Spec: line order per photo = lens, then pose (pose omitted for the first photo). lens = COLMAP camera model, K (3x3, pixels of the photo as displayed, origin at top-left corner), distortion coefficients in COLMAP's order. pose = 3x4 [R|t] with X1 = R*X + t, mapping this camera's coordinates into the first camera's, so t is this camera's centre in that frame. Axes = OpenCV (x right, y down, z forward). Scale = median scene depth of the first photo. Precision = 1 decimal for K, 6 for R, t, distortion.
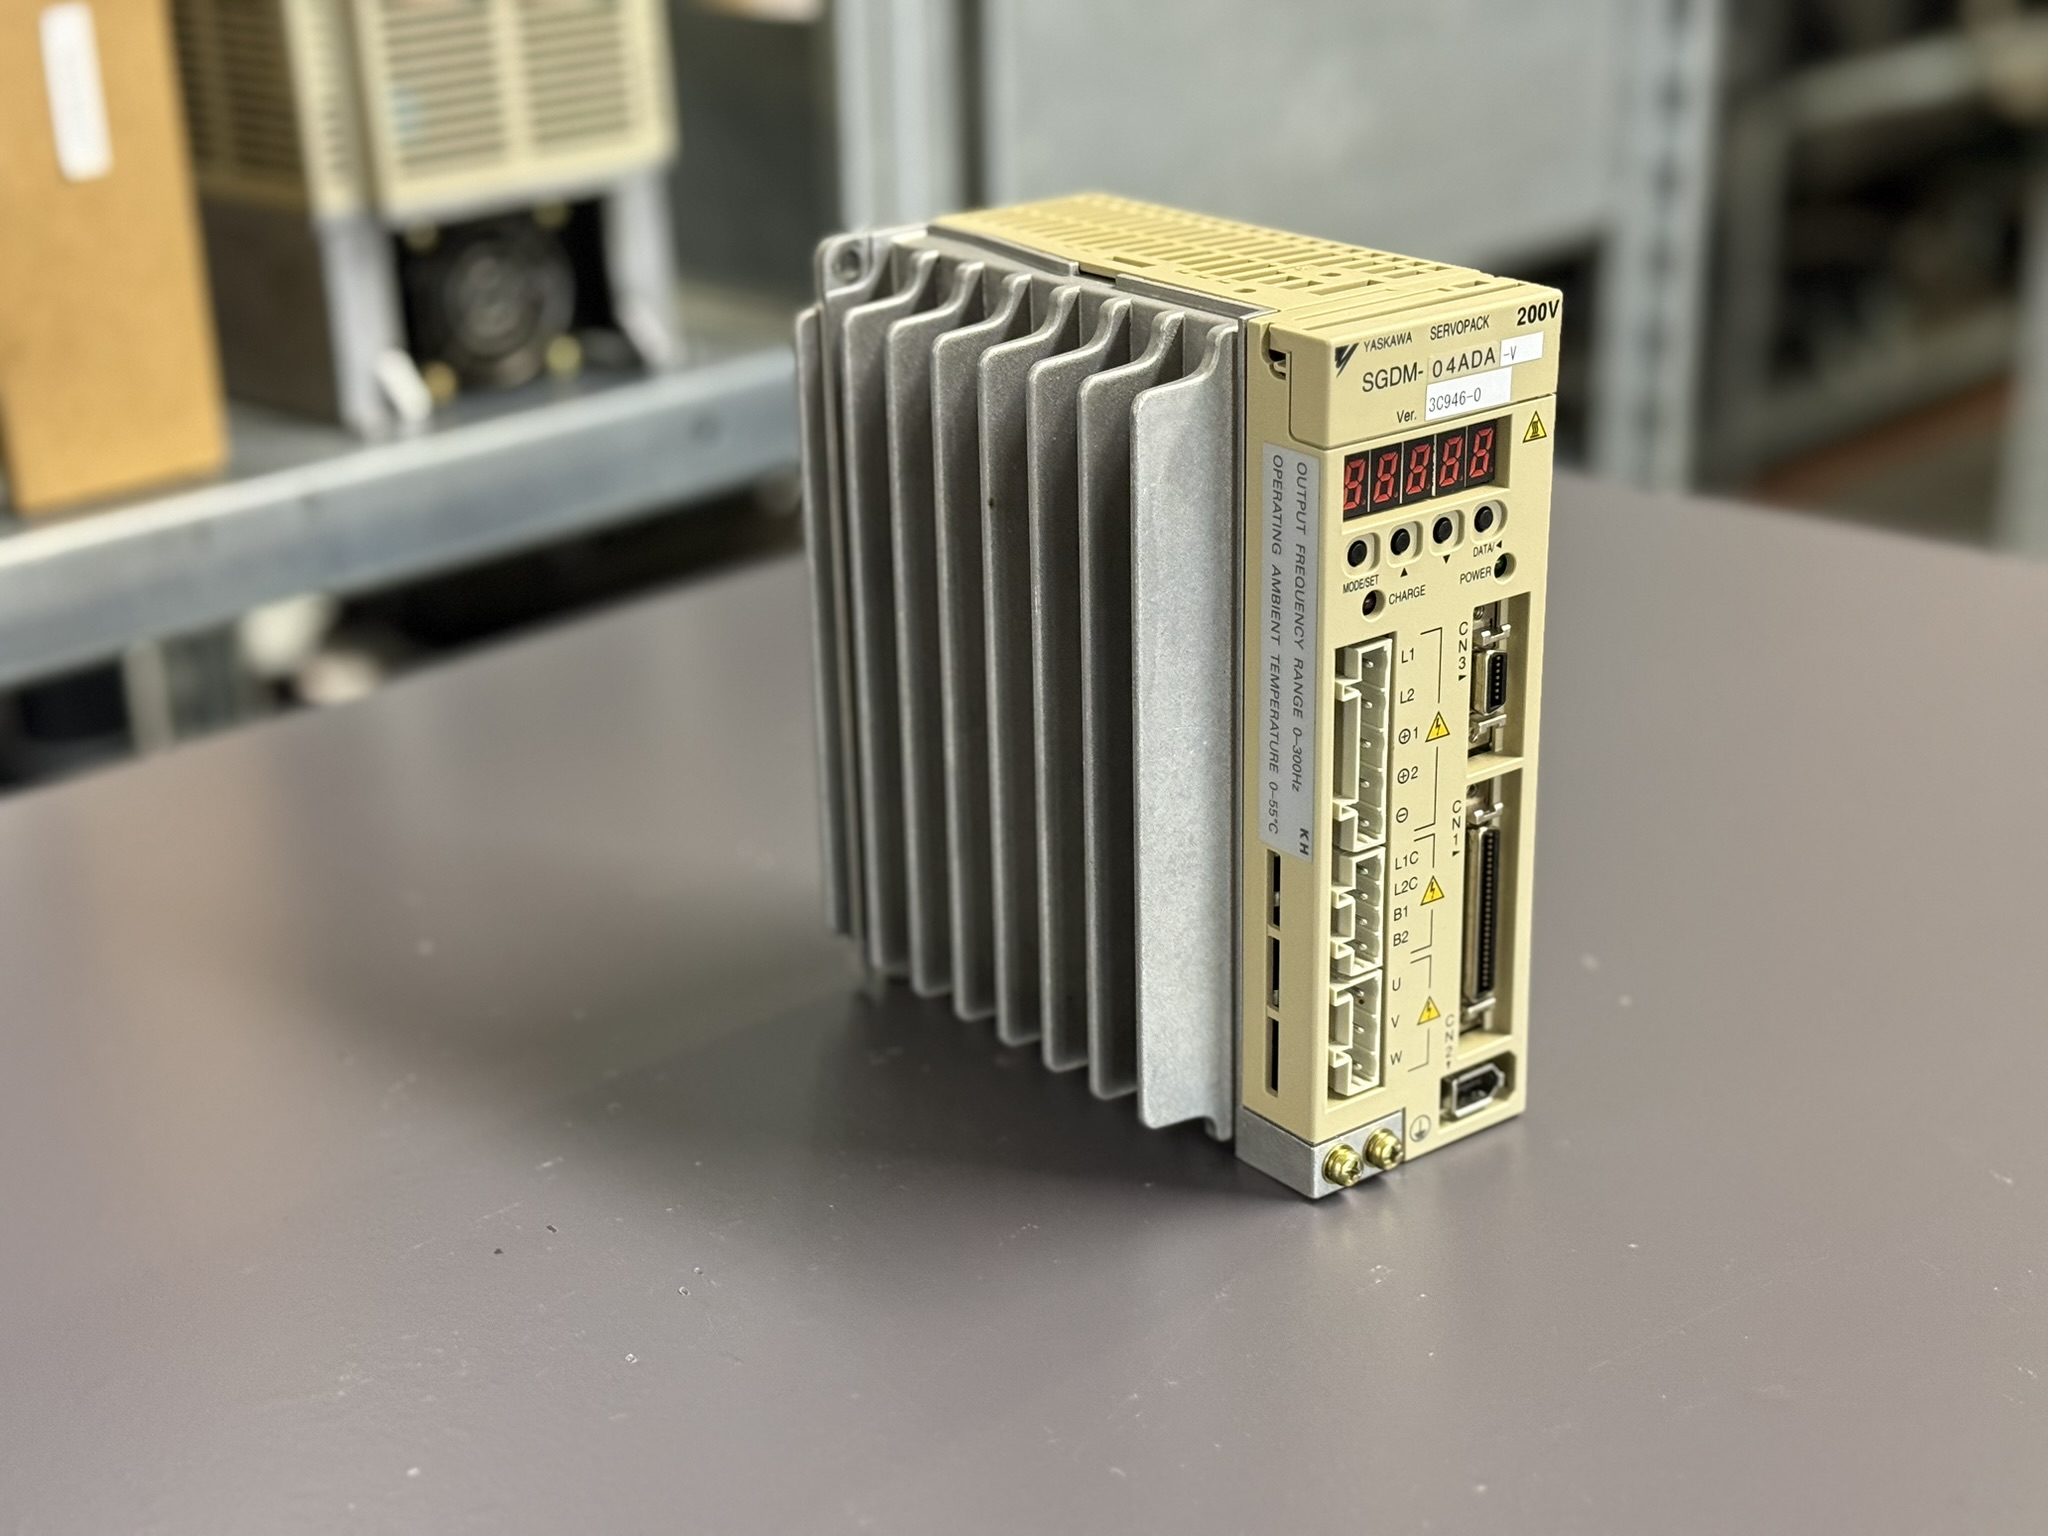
lens RADIAL K [[2897.1, 0, 1024.0], [0, 2897.1, 768.0], [0, 0, 1]] dist [0.143540, -0.001393]
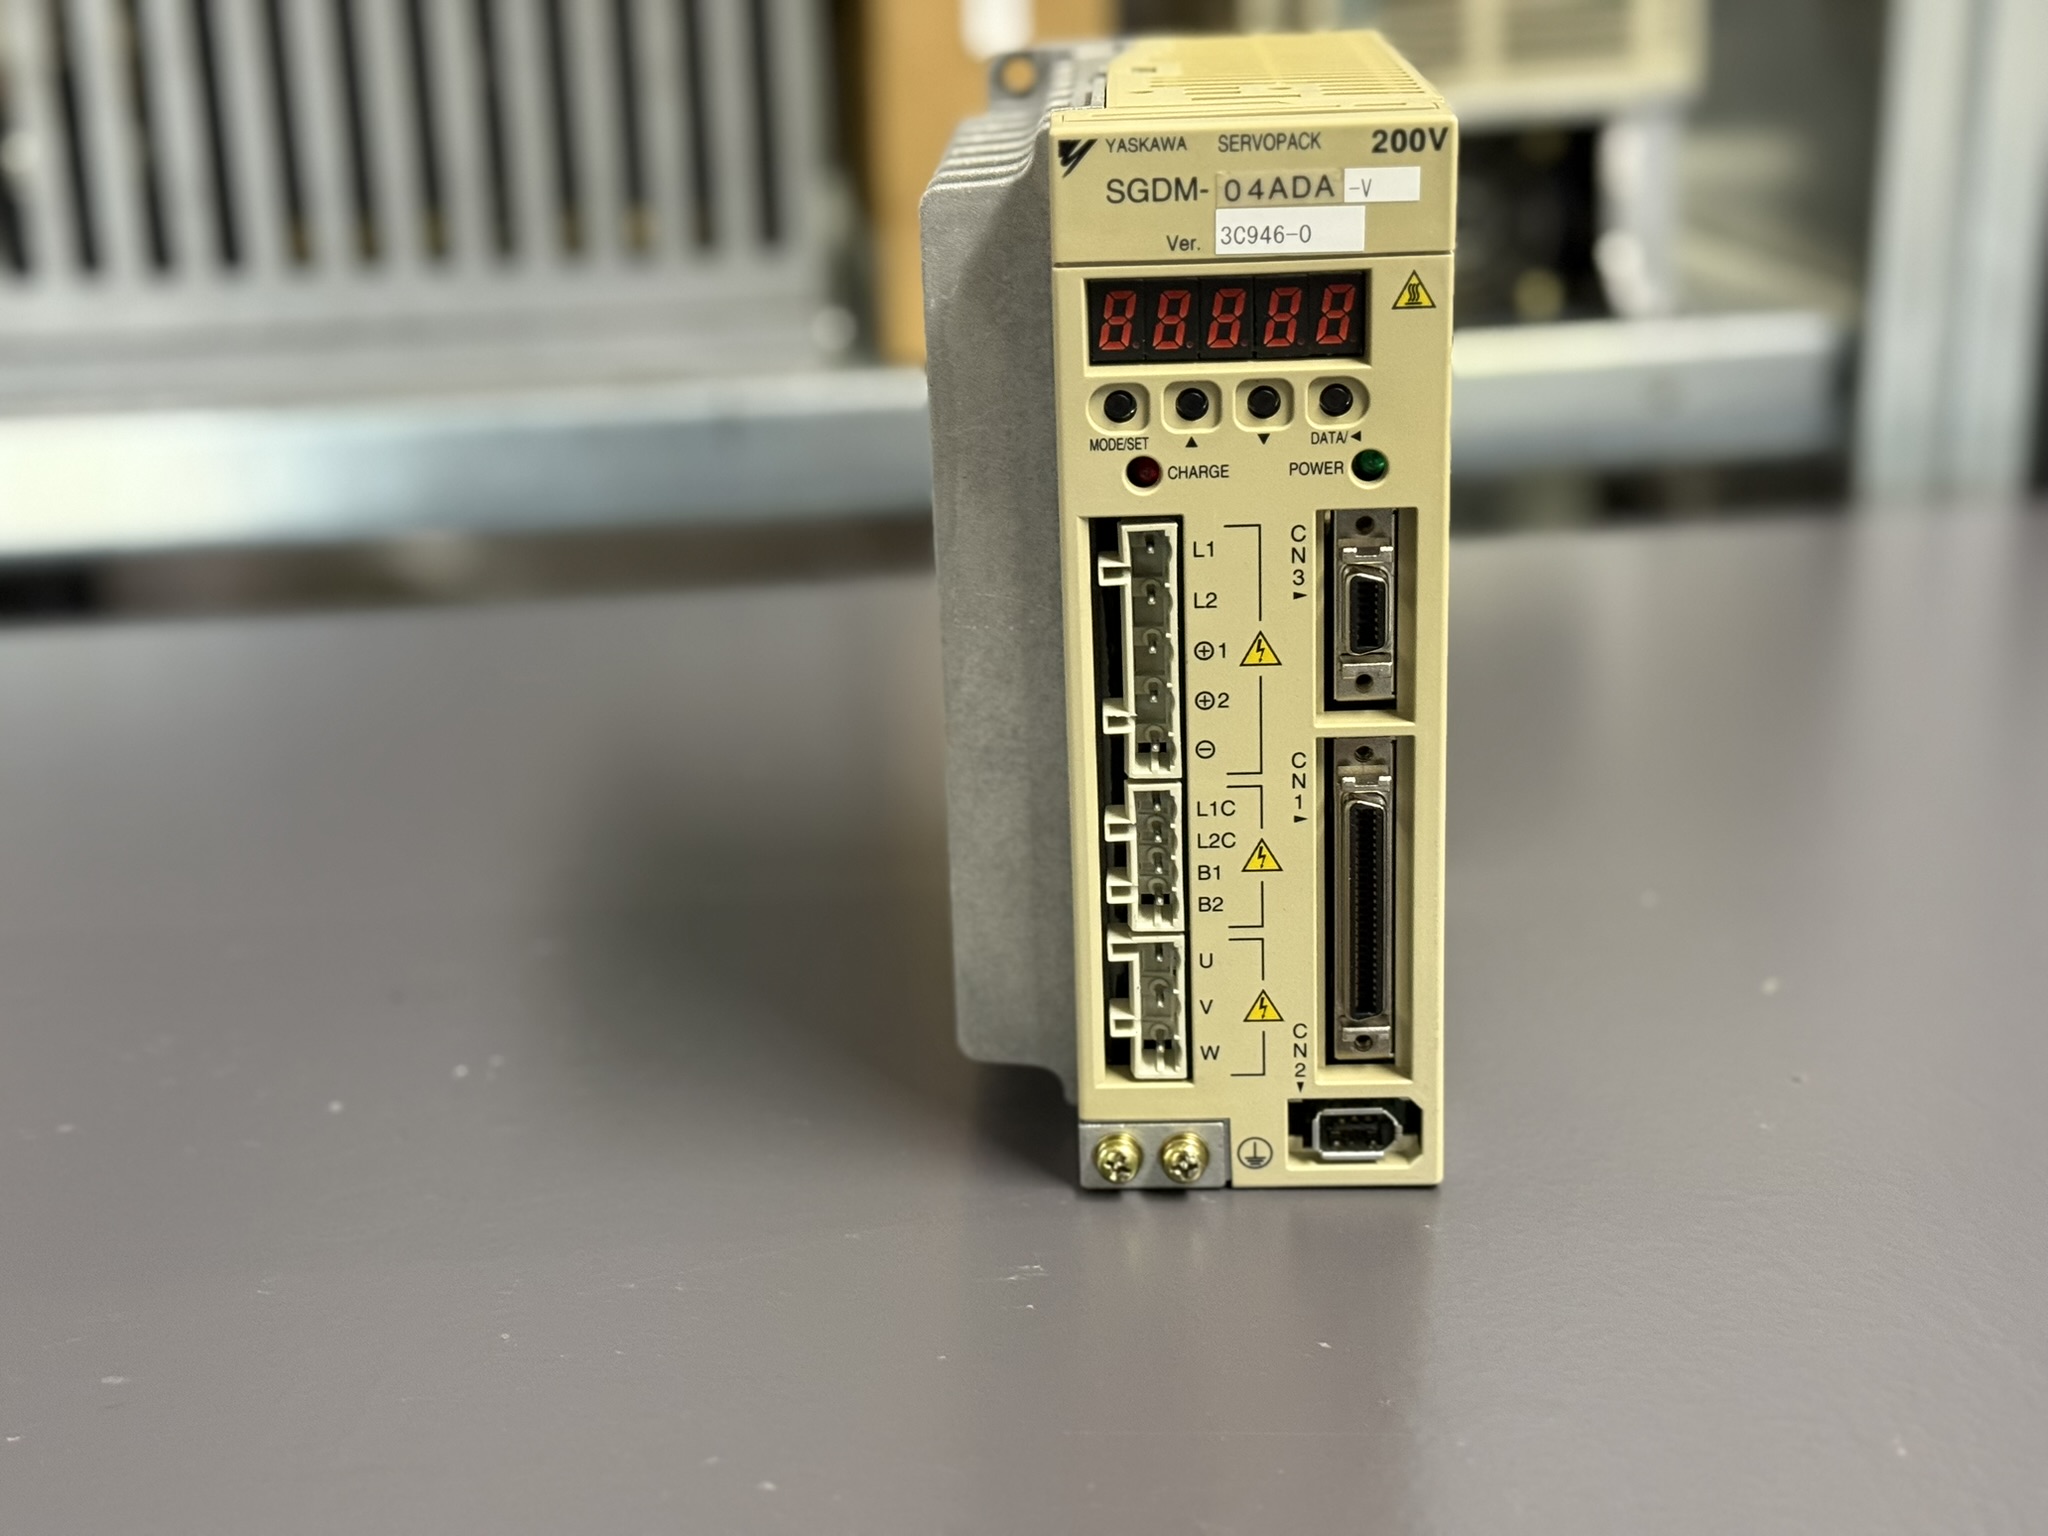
lens RADIAL K [[2897.1, 0, 1024.0], [0, 2897.1, 768.0], [0, 0, 1]] dist [0.143540, -0.001393]
pose [[0.774472, 0.200451, -0.600011, 0.583366], [-0.214162, 0.975544, 0.049477, -0.008144], [0.595255, 0.090181, 0.798460, 0.318662]]
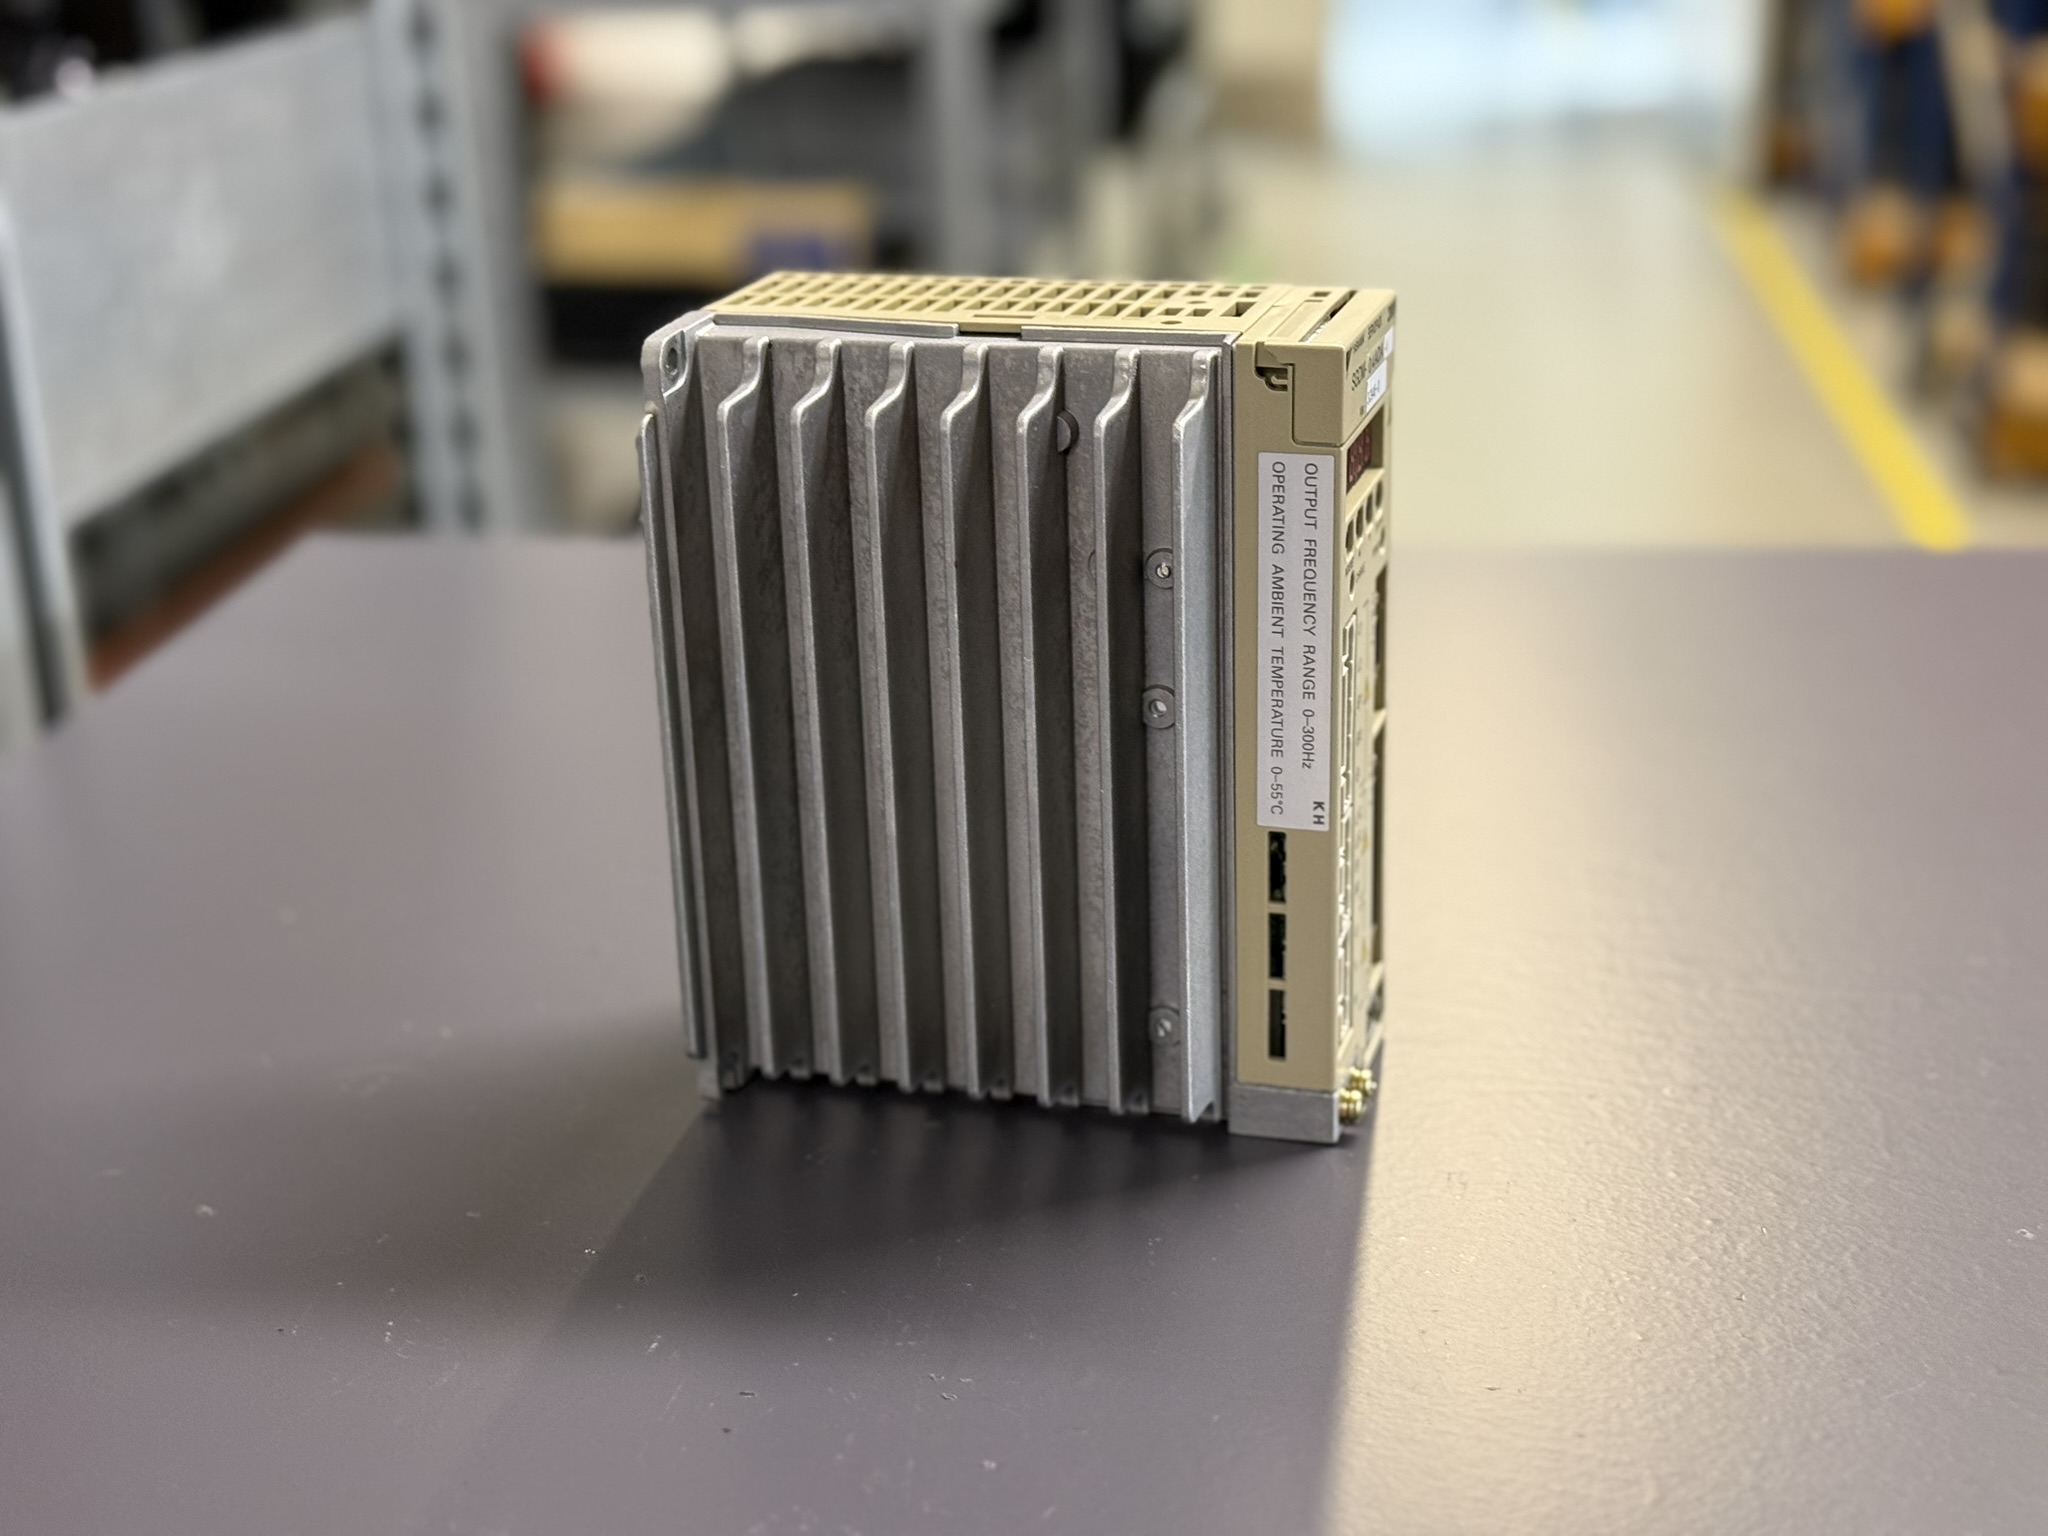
lens RADIAL K [[2897.1, 0, 1024.0], [0, 2897.1, 768.0], [0, 0, 1]] dist [0.143540, -0.001393]
pose [[0.807253, -0.202644, 0.554327, -0.639968], [0.224676, 0.974006, 0.028876, -0.051033], [-0.545769, 0.101234, 0.831798, 0.167293]]
